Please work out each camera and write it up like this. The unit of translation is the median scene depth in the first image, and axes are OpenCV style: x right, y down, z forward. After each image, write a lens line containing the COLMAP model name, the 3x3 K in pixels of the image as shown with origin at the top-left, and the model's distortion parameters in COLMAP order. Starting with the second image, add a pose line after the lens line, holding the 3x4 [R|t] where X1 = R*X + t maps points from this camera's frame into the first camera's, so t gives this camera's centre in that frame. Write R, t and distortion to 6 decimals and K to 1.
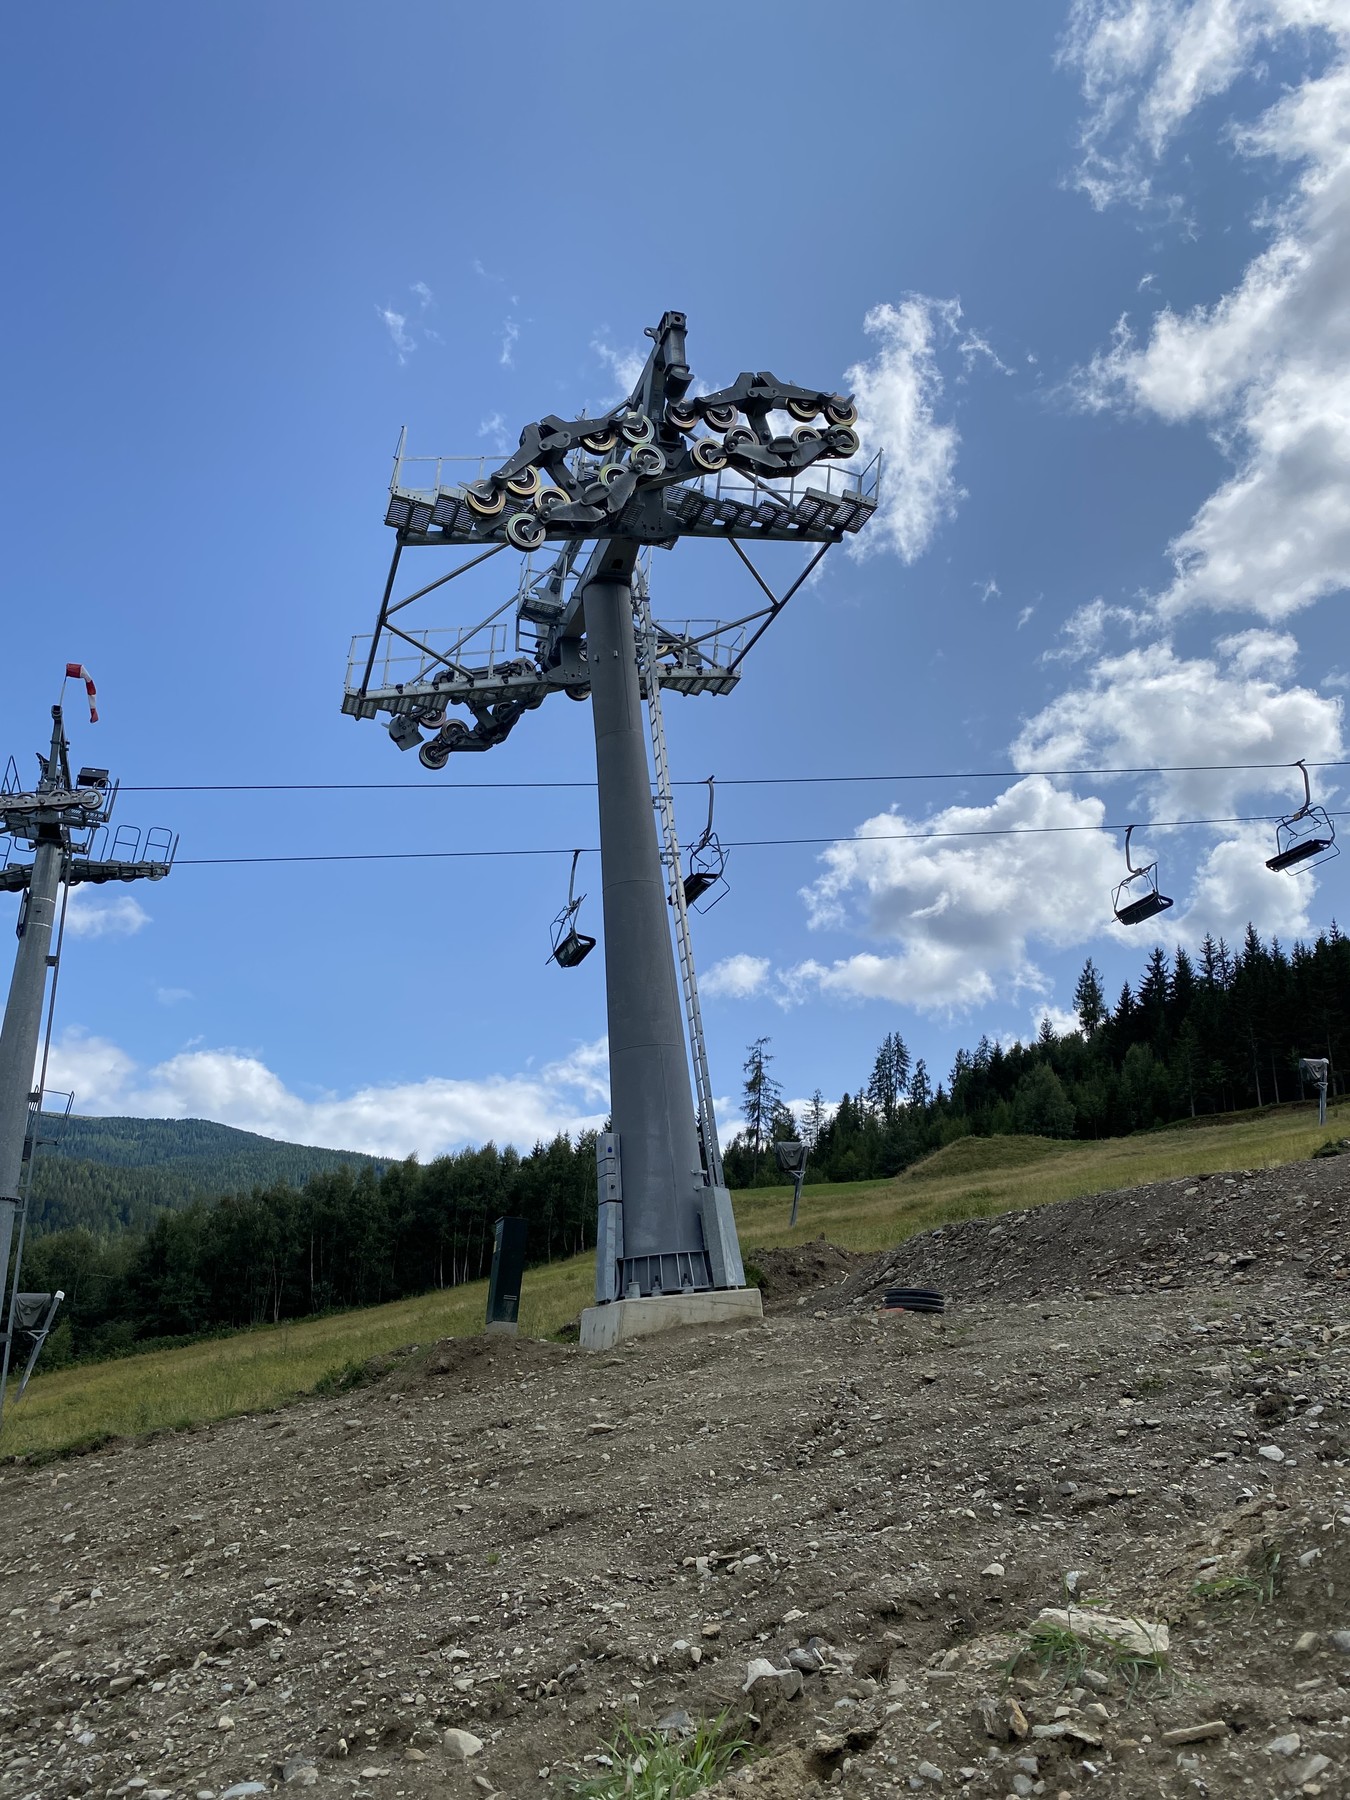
lens RADIAL K [[1374.4, 0, 673.8], [0, 1374.4, 888.7], [0, 0, 1]] dist [0.013085, 0.001859]
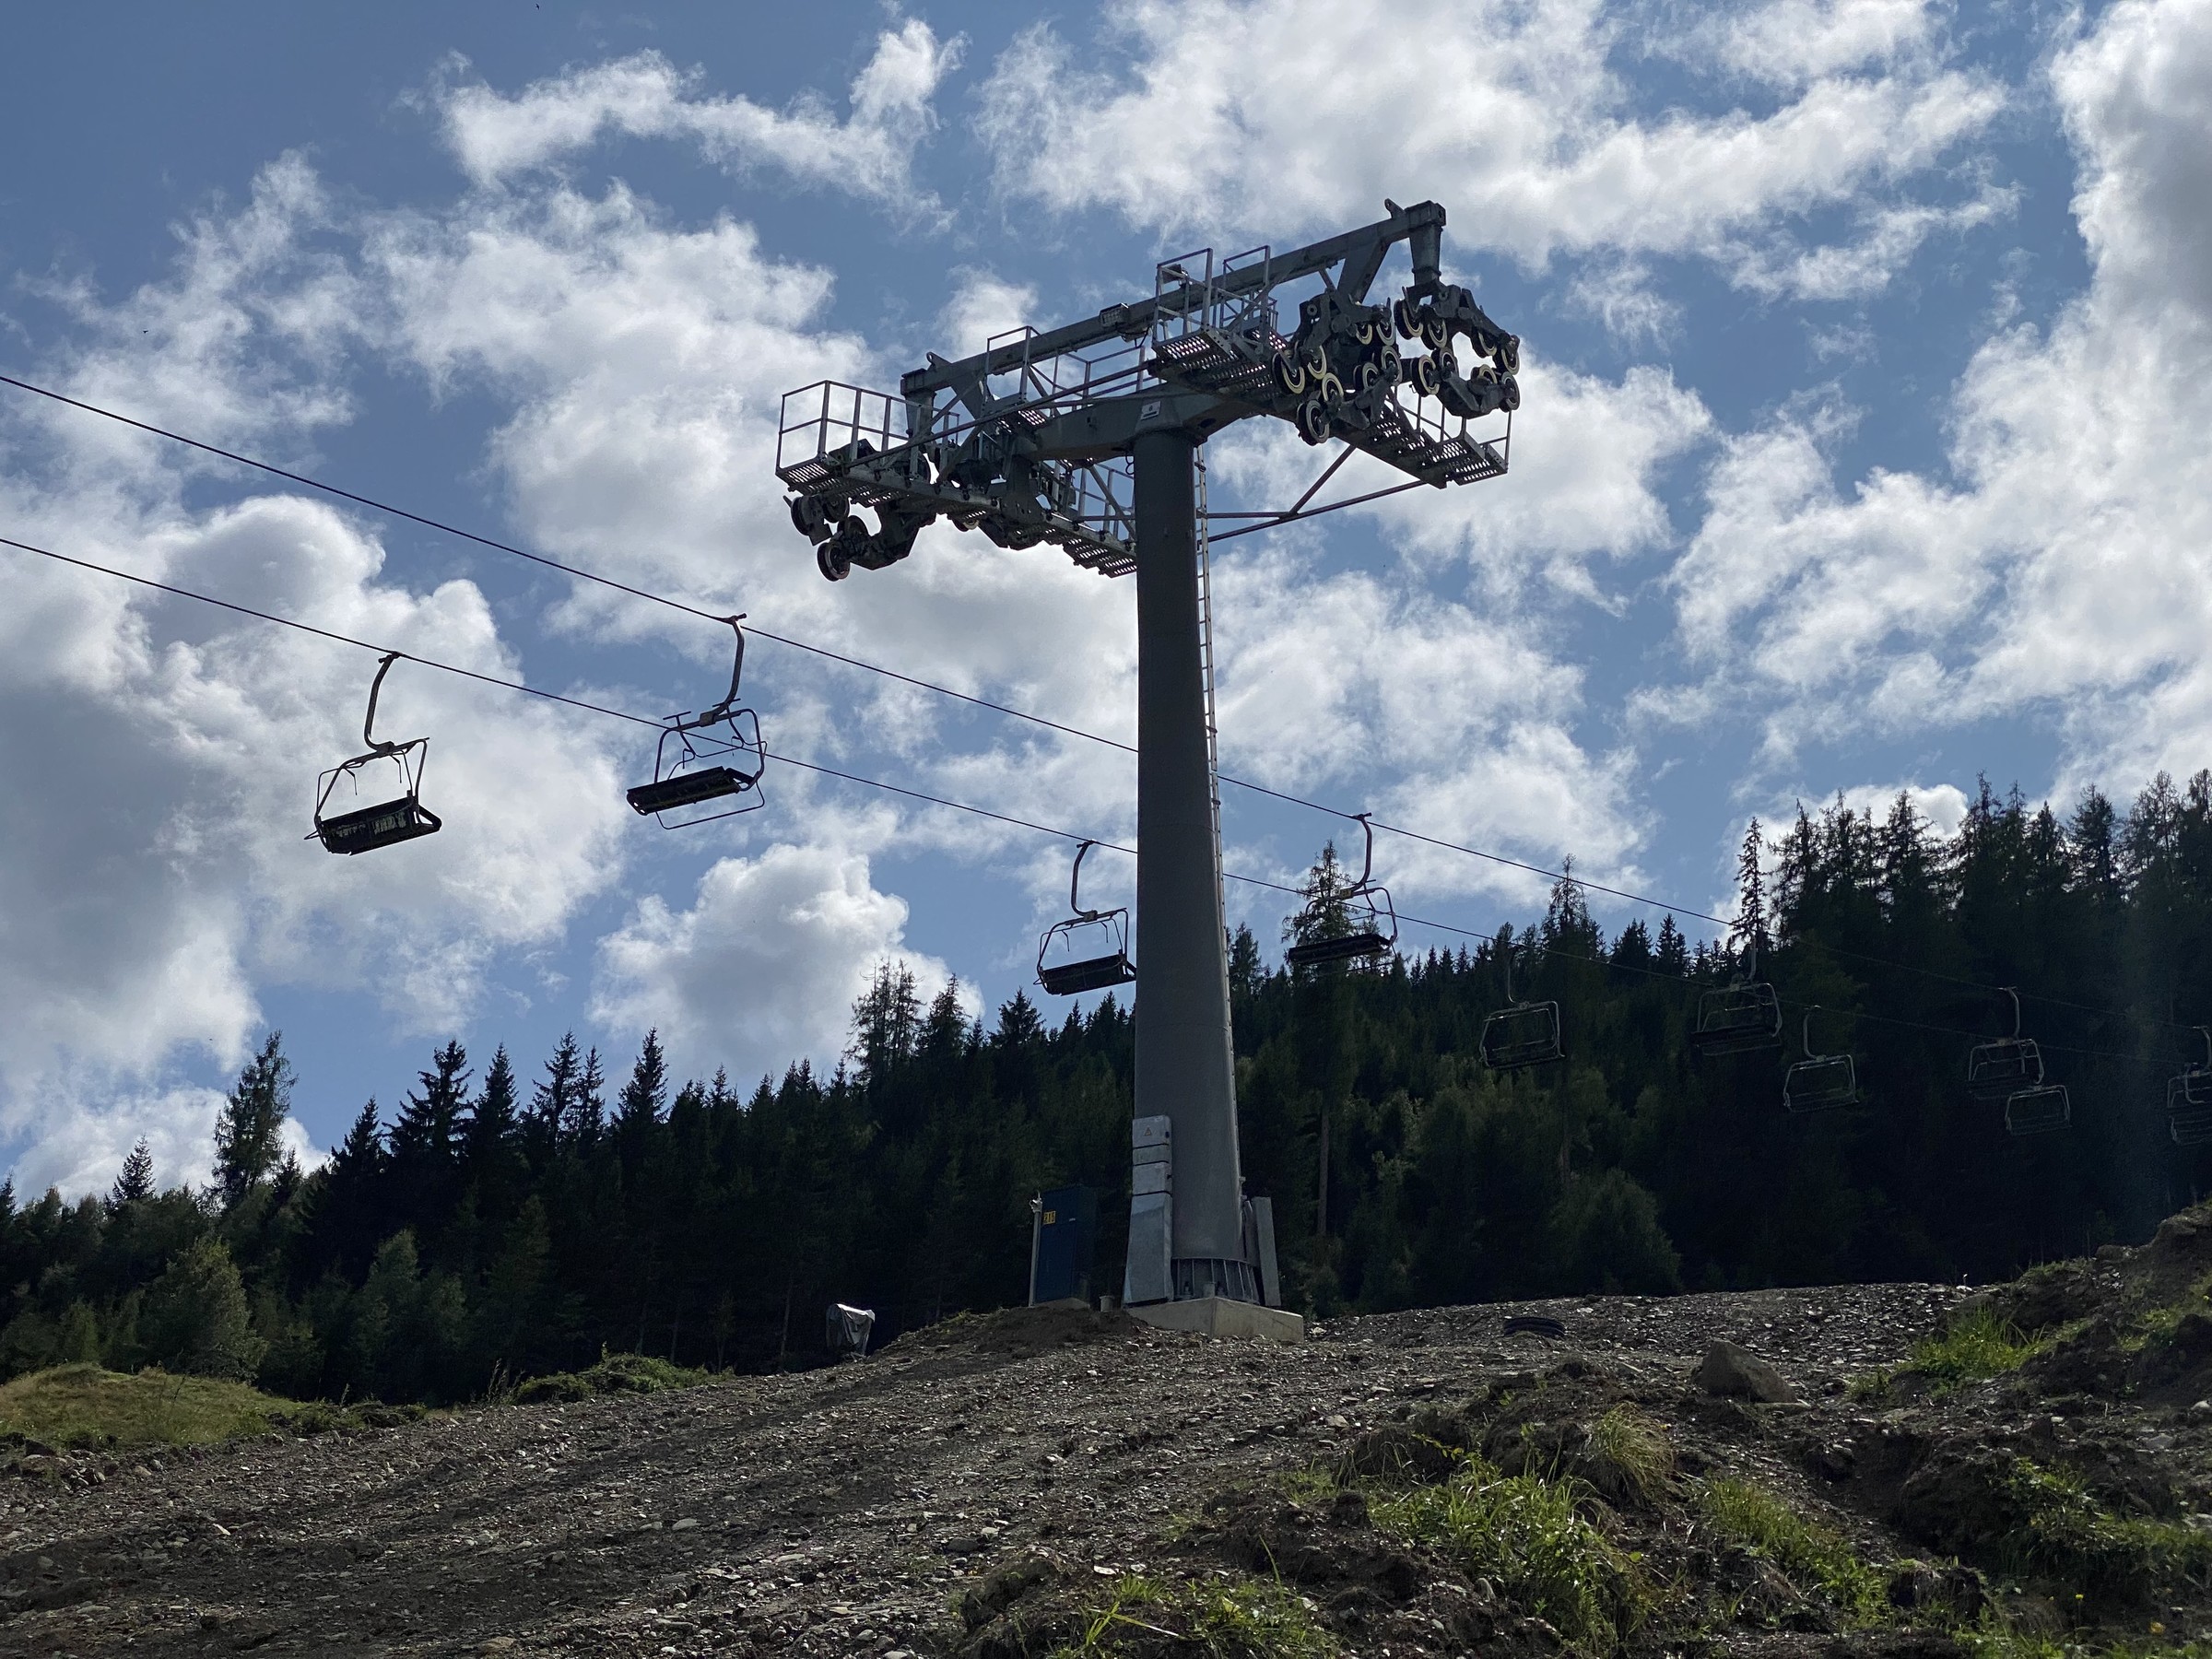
lens RADIAL K [[3354.5, 0, 1103.7], [0, 3354.5, 833.9], [0, 0, 1]] dist [0.098360, 0.000000]
pose [[0.801294, 0.245012, 0.545800, -0.115838], [-0.239473, 0.967376, -0.082686, 0.017871], [-0.548252, -0.064448, 0.833826, -0.064056]]
